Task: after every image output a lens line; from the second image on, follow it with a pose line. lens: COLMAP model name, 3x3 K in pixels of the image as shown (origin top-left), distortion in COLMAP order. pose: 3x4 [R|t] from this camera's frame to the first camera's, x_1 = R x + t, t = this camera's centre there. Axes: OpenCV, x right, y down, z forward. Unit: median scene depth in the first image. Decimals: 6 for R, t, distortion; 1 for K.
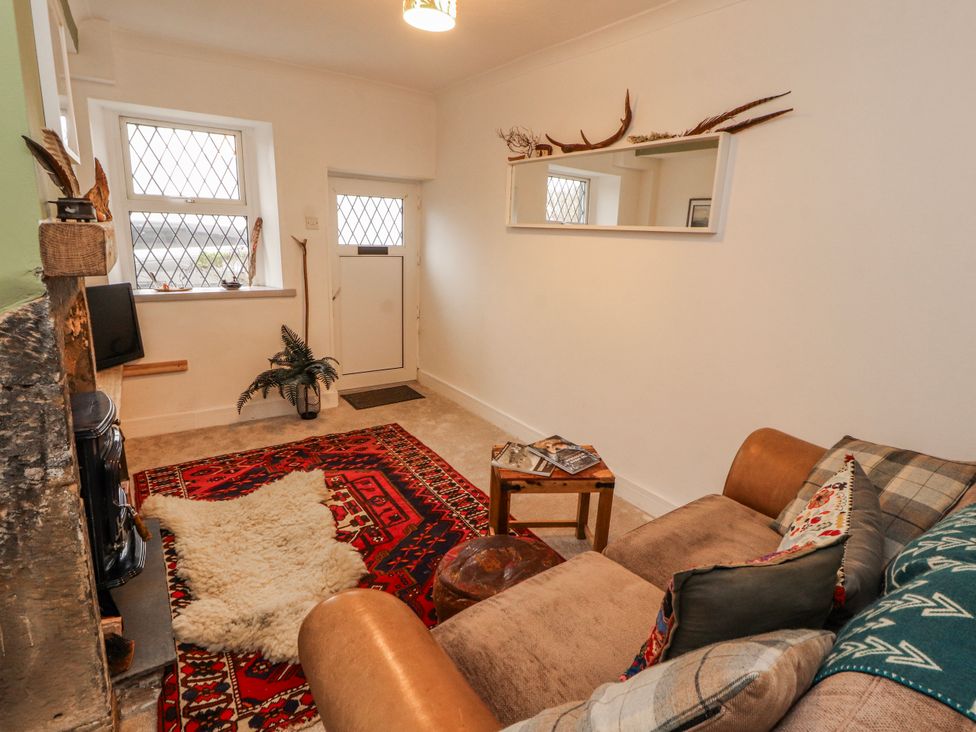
lens RADIAL K [[517.3, 0, 496.1], [0, 517.3, 370.4], [0, 0, 1]] dist [-0.000627, -0.012140]
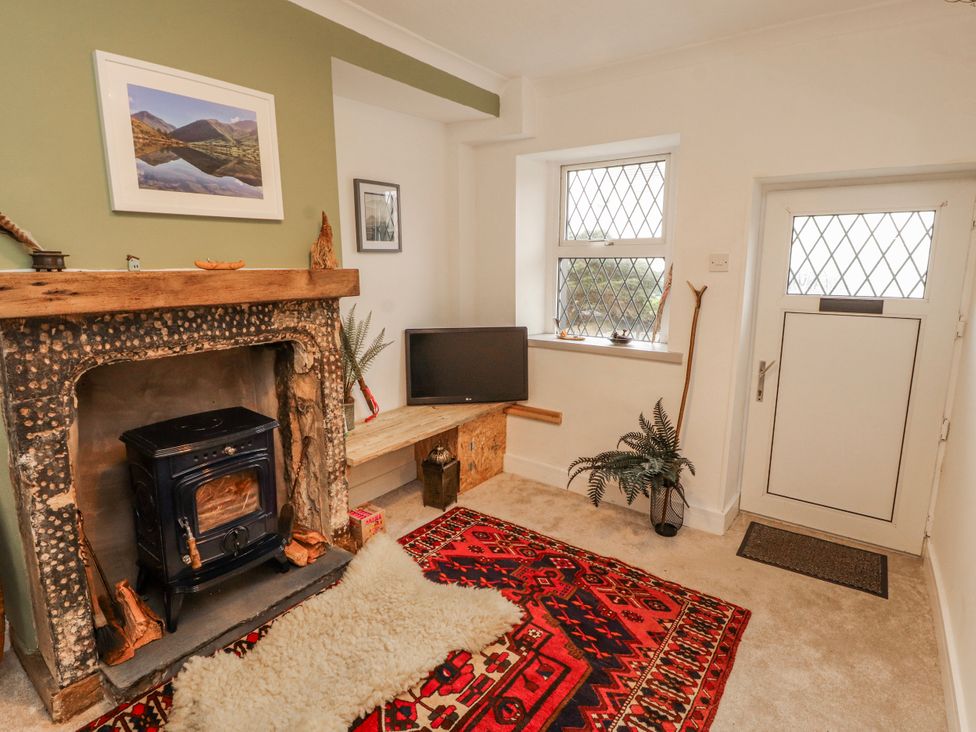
lens RADIAL K [[517.3, 0, 492.6], [0, 517.3, 359.2], [0, 0, 1]] dist [-0.000627, -0.012140]
pose [[0.321672, 0.136383, -0.936977, 0.221526], [-0.232922, 0.970561, 0.061307, -0.145031], [0.917755, 0.198522, 0.343969, 0.559743]]
